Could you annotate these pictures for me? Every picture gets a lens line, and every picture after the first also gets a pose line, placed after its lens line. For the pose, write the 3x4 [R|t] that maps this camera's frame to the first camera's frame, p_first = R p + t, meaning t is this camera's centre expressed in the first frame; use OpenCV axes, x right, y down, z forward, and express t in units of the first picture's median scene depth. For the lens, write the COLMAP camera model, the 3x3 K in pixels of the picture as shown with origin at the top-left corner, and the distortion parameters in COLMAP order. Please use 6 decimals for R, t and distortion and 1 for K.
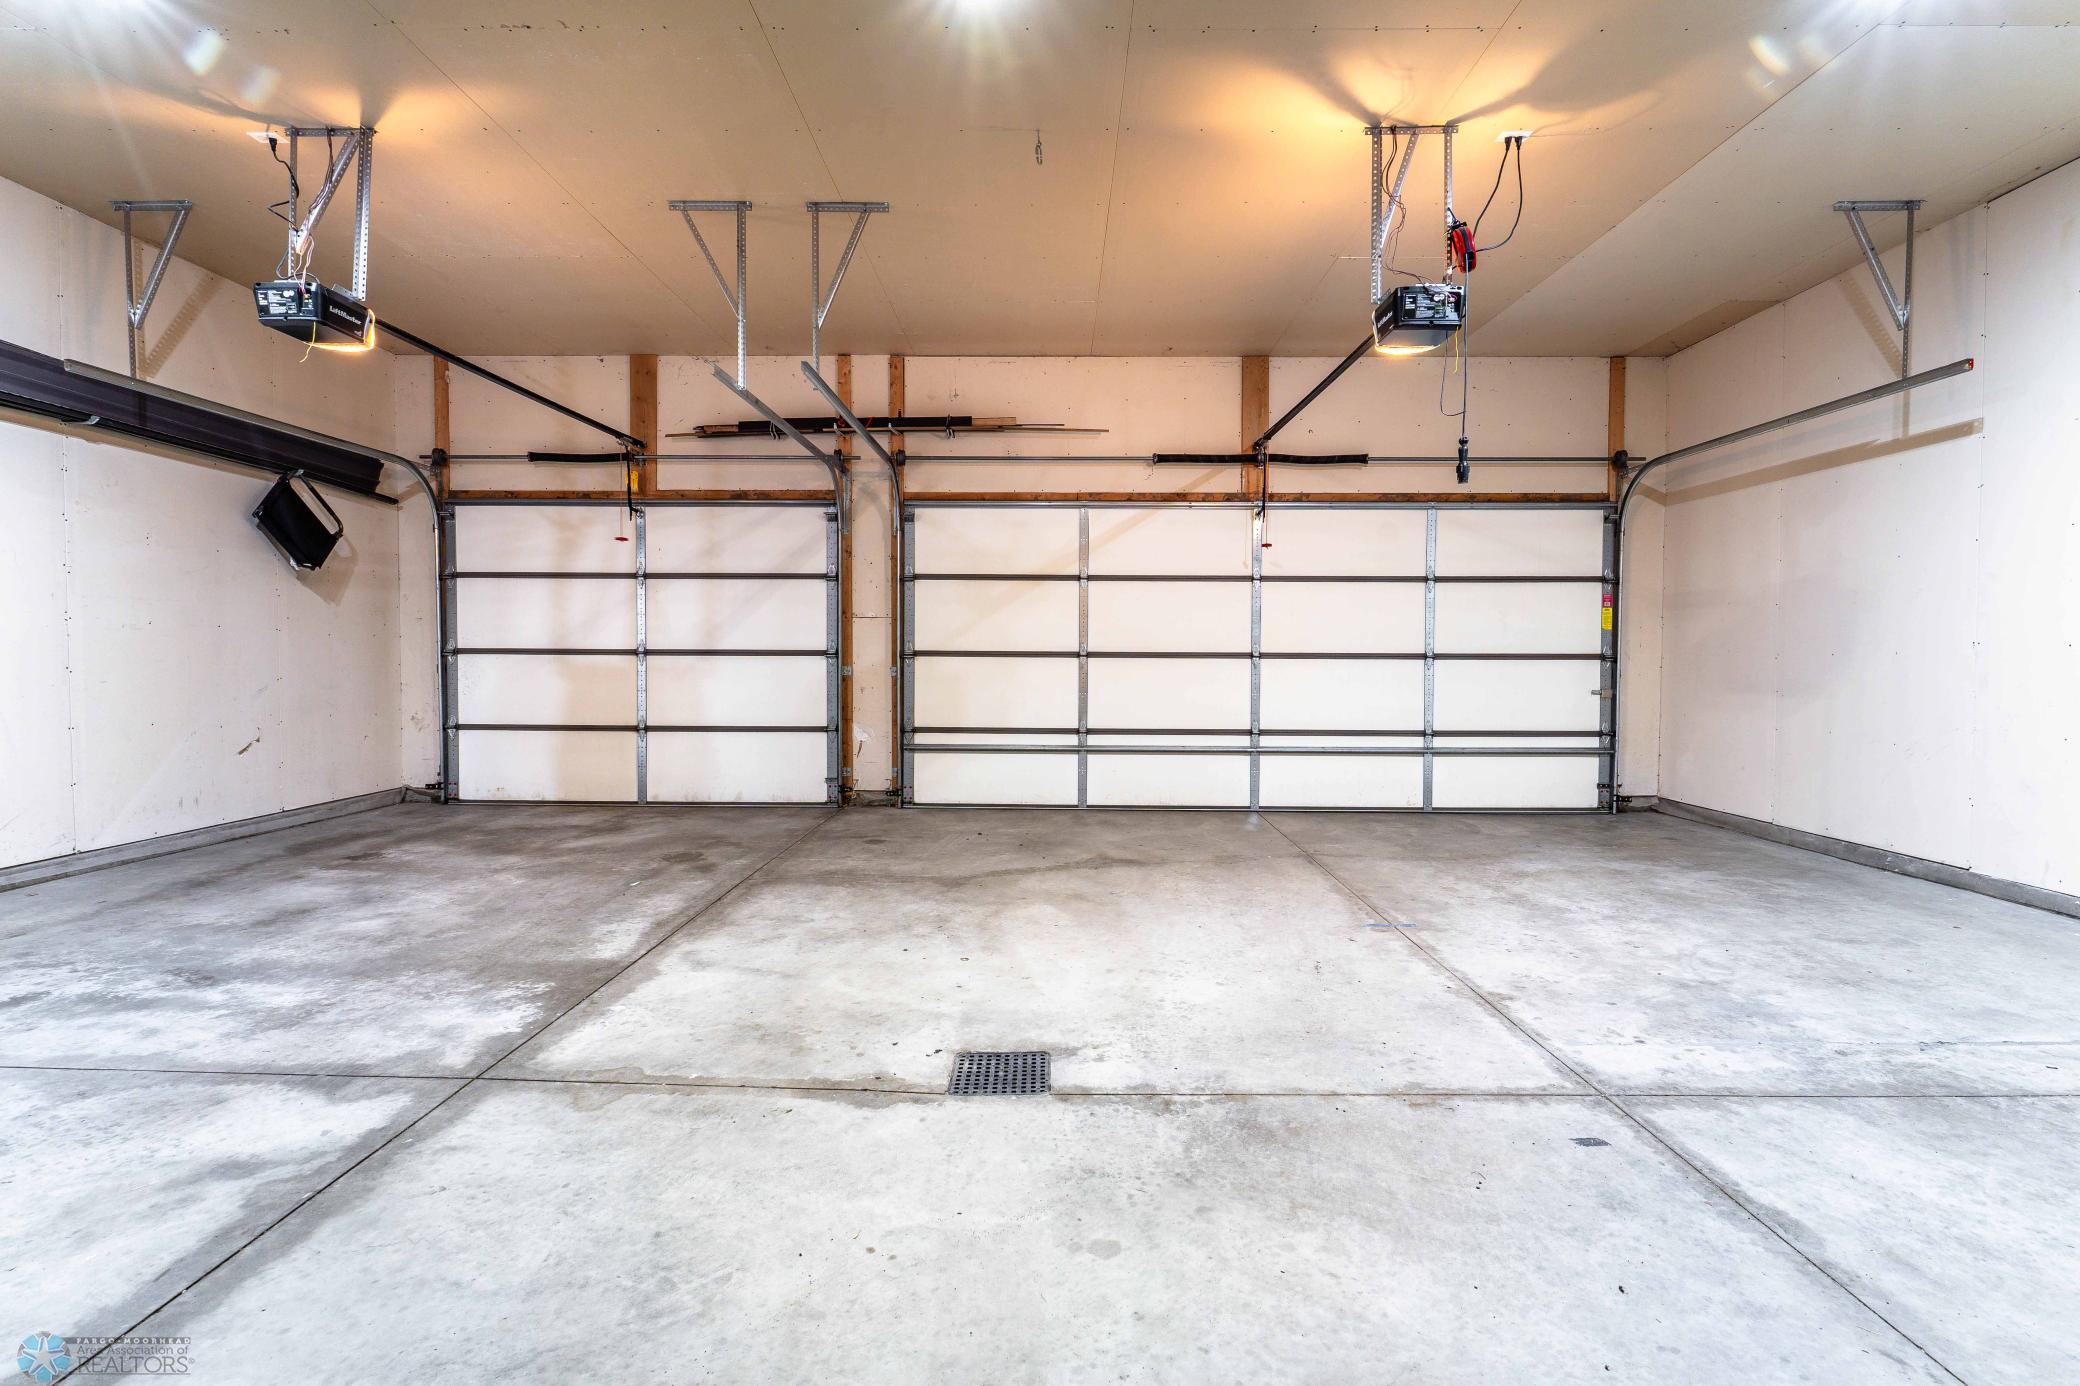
lens RADIAL K [[1070.6, 0, 1038.1], [0, 1070.6, 689.8], [0, 0, 1]] dist [-0.000540, 0.000018]
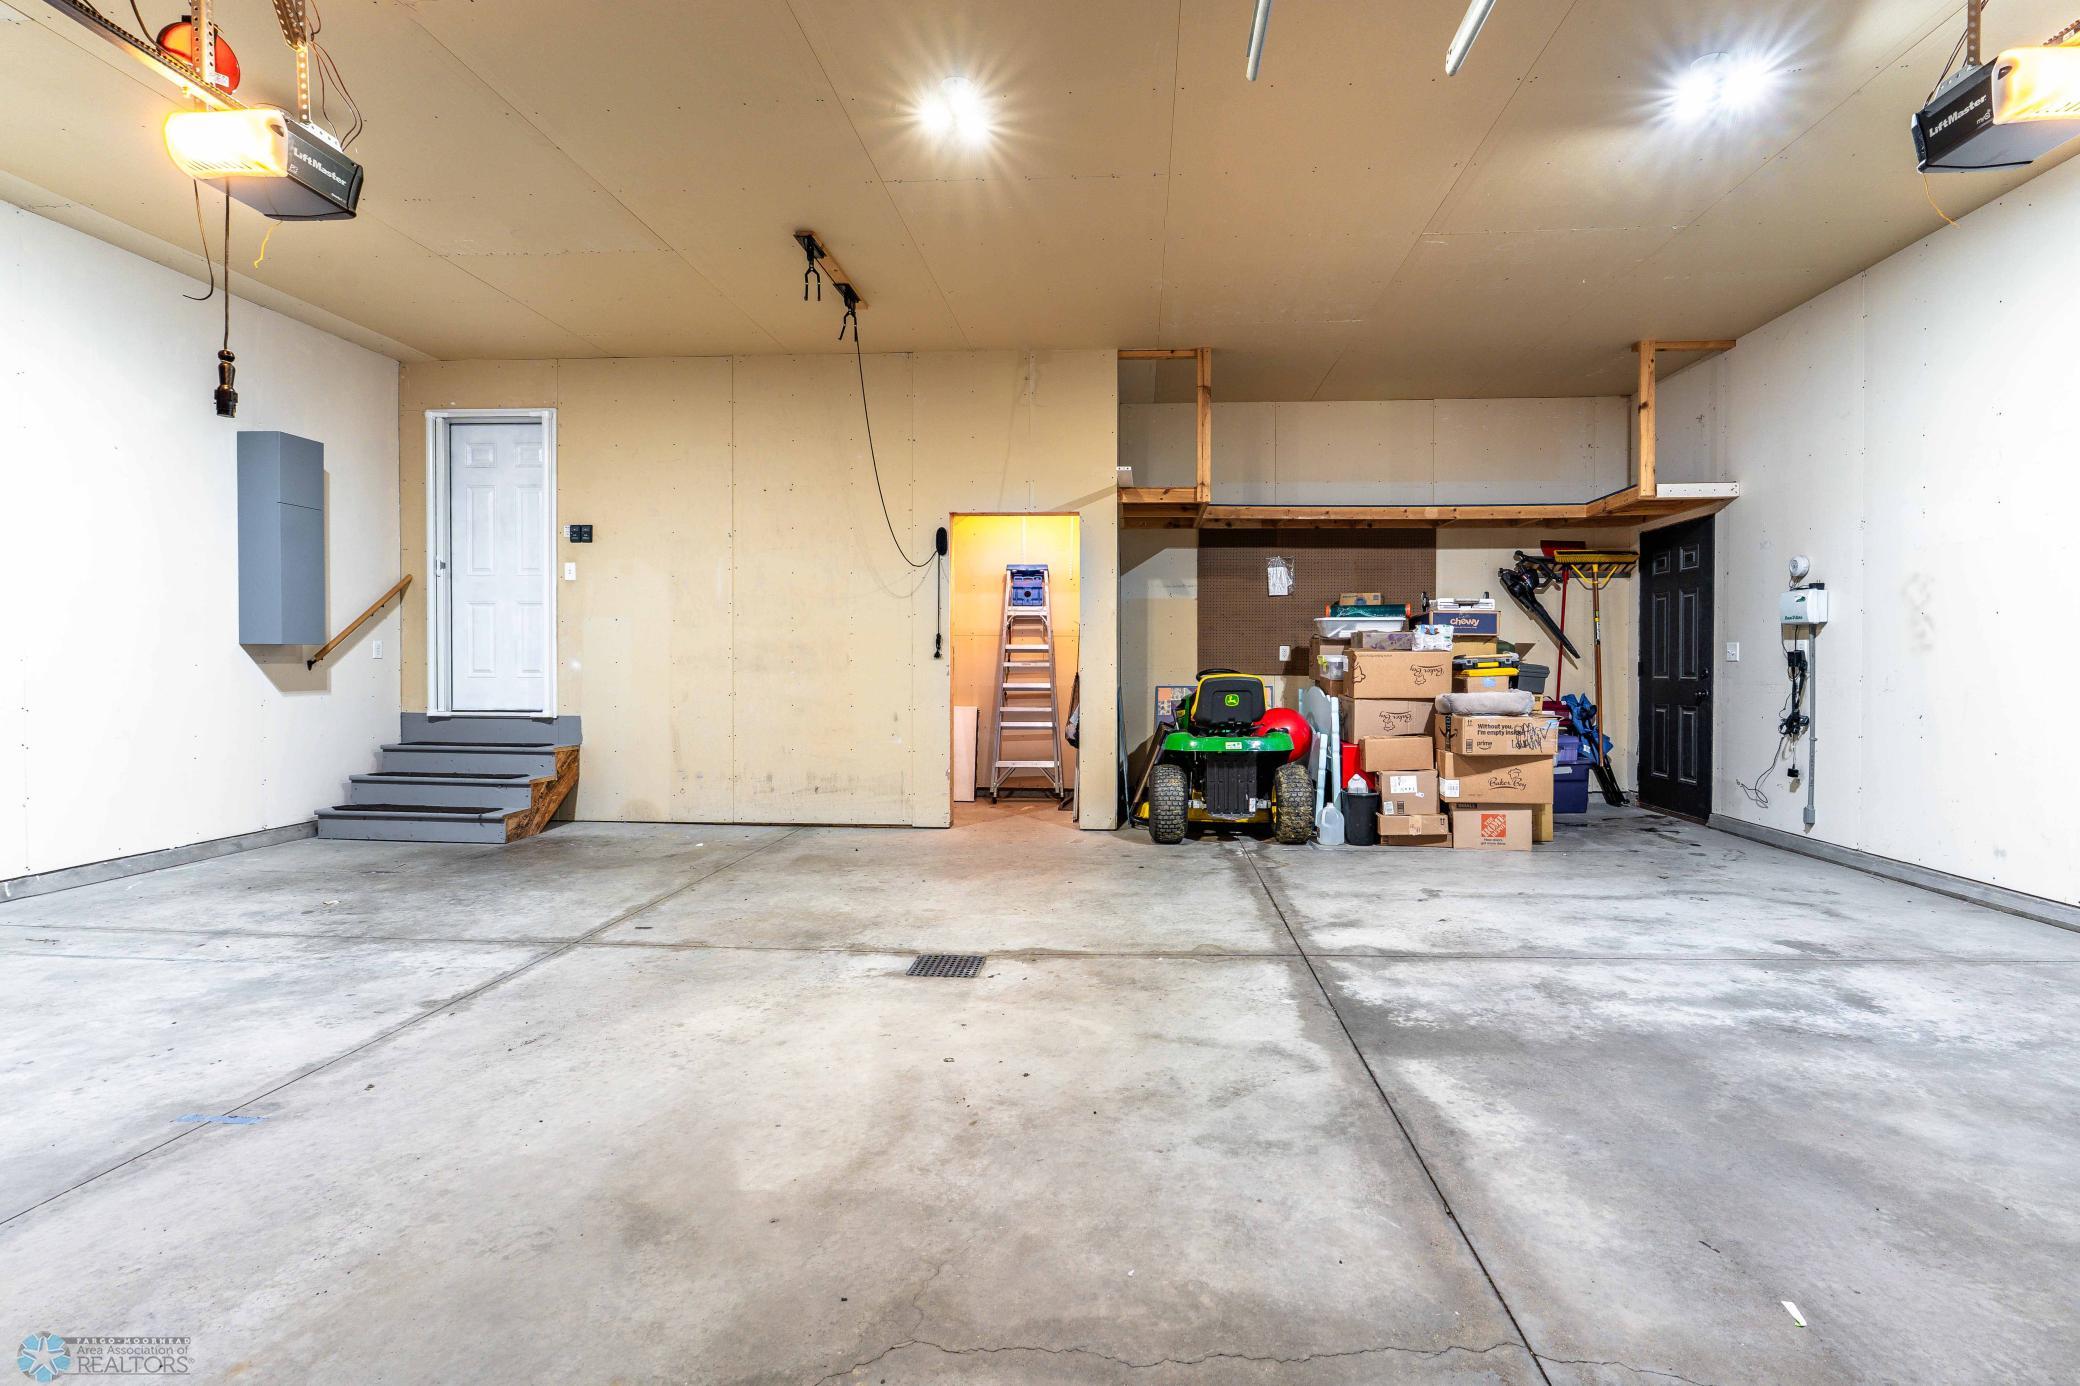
lens RADIAL K [[1070.6, 0, 1041.8], [0, 1070.6, 682.2], [0, 0, 1]] dist [-0.000540, 0.000018]
pose [[-0.997372, -0.008445, 0.071952, -0.212809], [-0.004796, 0.998701, 0.050731, -0.069856], [-0.072287, 0.050252, -0.996117, 1.972972]]
